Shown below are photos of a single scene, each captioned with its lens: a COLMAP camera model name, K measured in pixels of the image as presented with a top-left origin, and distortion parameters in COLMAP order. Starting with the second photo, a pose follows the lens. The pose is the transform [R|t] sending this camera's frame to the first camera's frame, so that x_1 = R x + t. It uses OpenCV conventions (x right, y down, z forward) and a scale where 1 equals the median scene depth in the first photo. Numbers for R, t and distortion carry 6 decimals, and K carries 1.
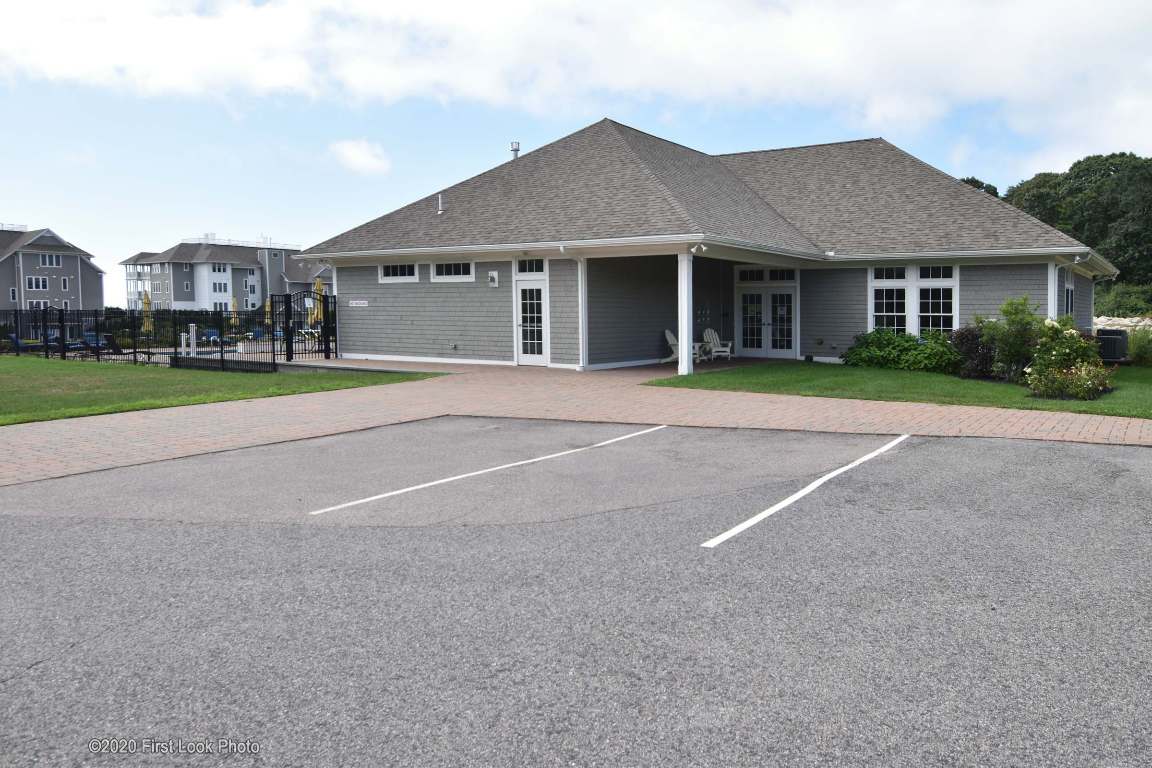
lens RADIAL K [[861.1, 0, 576.3], [0, 861.1, 383.2], [0, 0, 1]] dist [-0.005045, -0.000082]
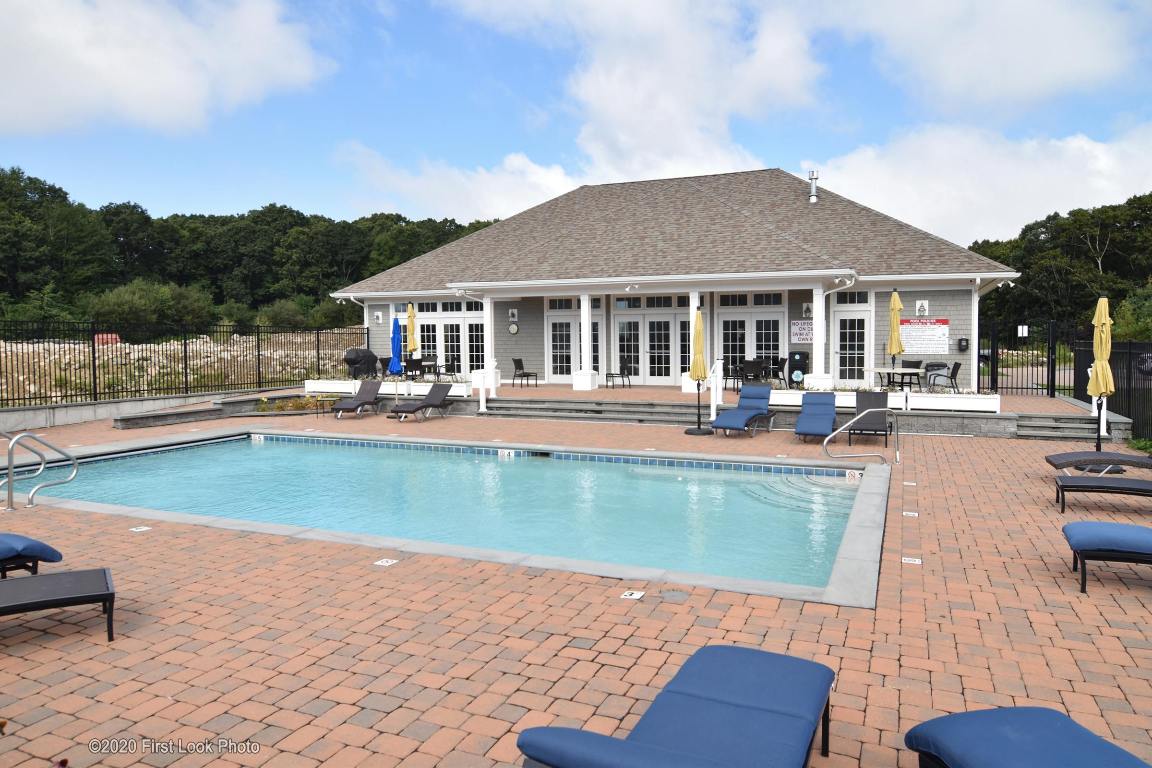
lens RADIAL K [[736.6, 0, 577.3], [0, 736.6, 381.4], [0, 0, 1]] dist [0.000317, -0.000005]
pose [[0.875160, 0.028179, -0.483013, 0.524310], [-0.040718, 0.999051, -0.015491, -0.009166], [0.482118, 0.033224, 0.875476, 0.083699]]
